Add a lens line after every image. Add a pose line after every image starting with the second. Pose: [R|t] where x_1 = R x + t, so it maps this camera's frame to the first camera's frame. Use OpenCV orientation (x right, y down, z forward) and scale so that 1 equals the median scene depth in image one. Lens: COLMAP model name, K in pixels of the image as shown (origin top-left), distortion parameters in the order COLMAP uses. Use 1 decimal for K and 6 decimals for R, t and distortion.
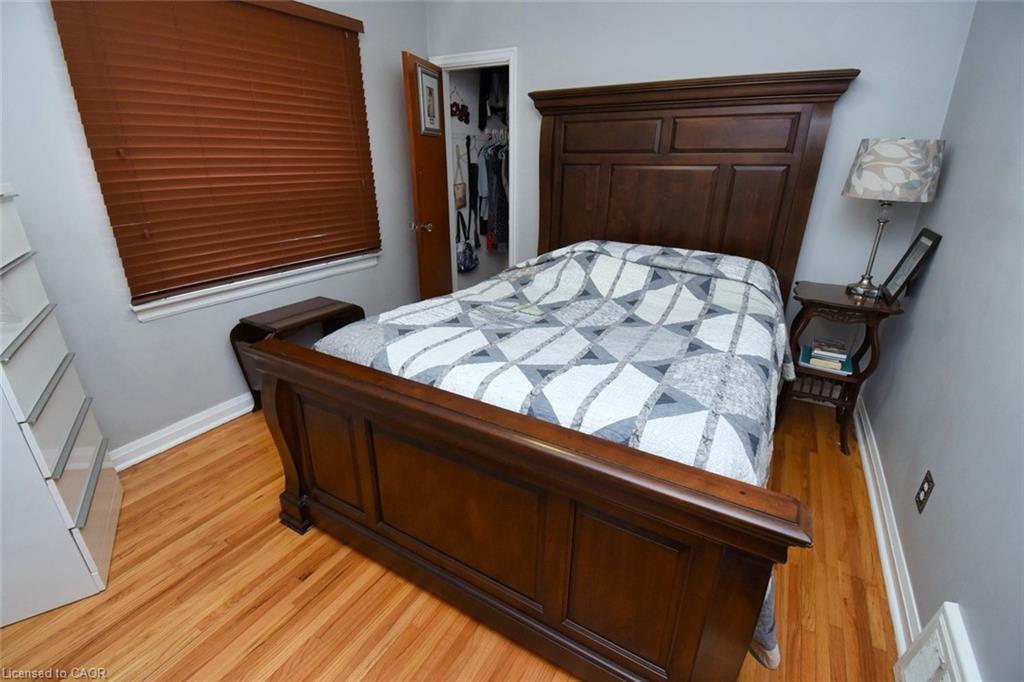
lens RADIAL K [[452.7, 0, 504.0], [0, 452.7, 345.6], [0, 0, 1]] dist [0.008476, -0.018305]
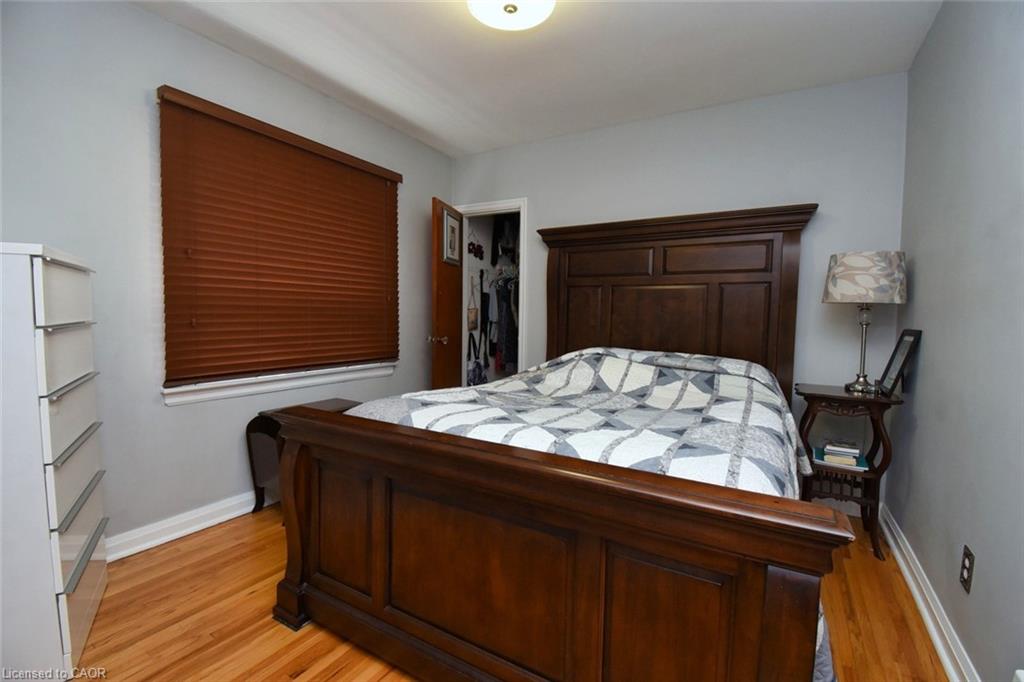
lens RADIAL K [[452.7, 0, 503.2], [0, 452.7, 347.1], [0, 0, 1]] dist [0.008476, -0.018305]
pose [[0.999873, 0.015542, -0.003534, -0.036355], [-0.015867, 0.949754, -0.312595, 0.141293], [-0.001502, 0.312611, 0.949880, -0.026784]]
